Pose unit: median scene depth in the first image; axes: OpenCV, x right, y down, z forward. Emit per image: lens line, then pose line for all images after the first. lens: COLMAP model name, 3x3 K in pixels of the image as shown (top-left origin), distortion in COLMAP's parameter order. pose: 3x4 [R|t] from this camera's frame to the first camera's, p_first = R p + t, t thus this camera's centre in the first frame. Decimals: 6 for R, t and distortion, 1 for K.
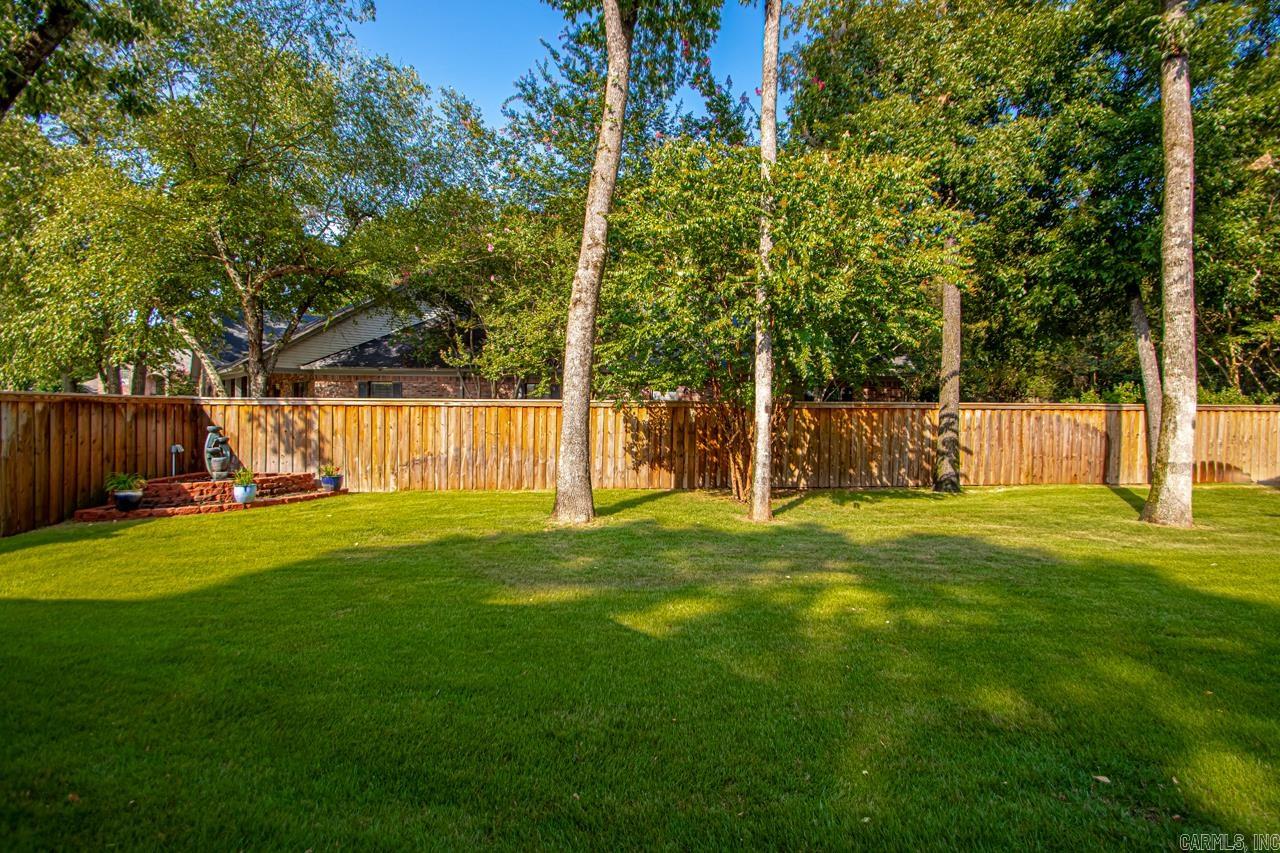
lens RADIAL K [[616.9, 0, 640.0], [0, 616.9, 426.5], [0, 0, 1]] dist [-0.002149, -0.000916]
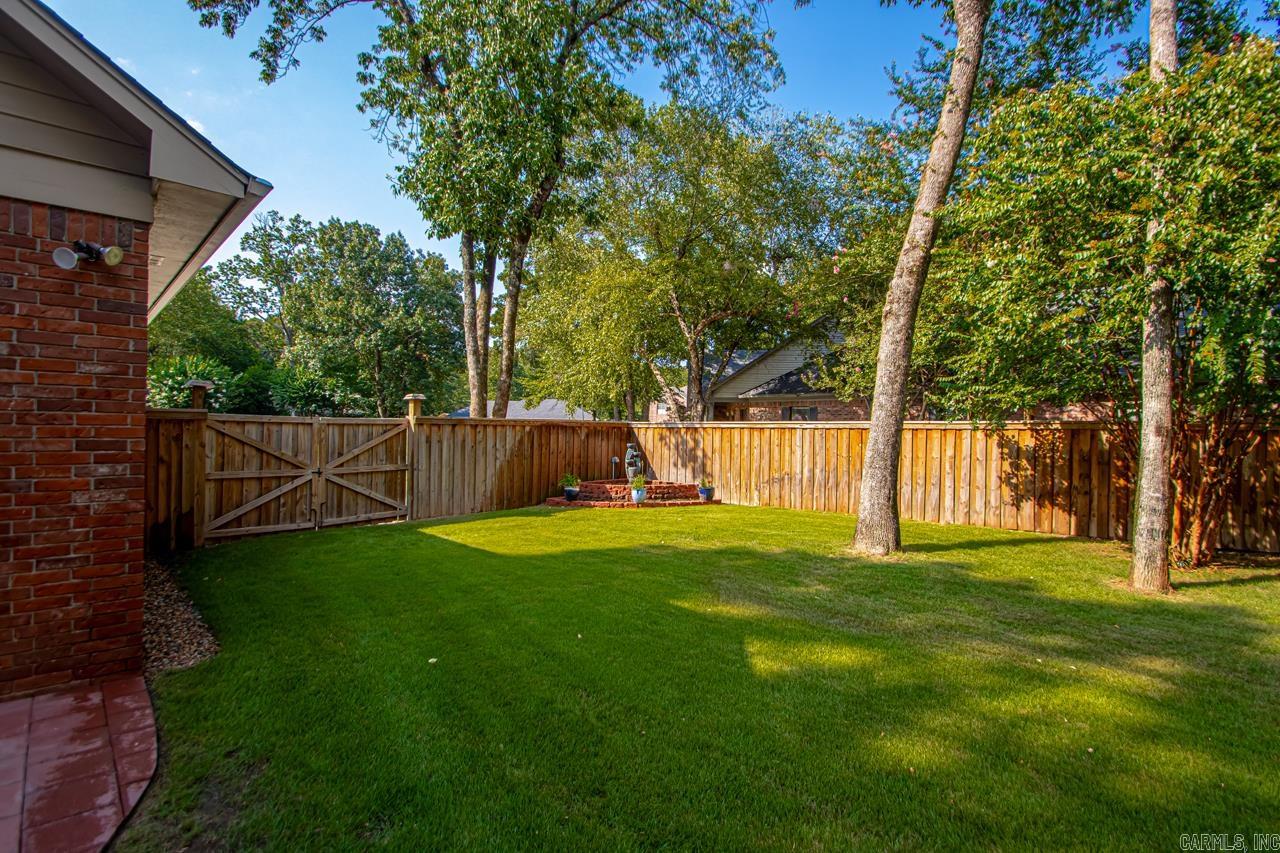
lens RADIAL K [[609.9, 0, 640.0], [0, 609.9, 426.5], [0, 0, 1]] dist [0.004404, -0.000281]
pose [[0.703644, -0.003934, -0.710542, 0.244938], [-0.024751, 0.999242, -0.030043, 0.001852], [0.710122, 0.038726, 0.703013, 0.088158]]
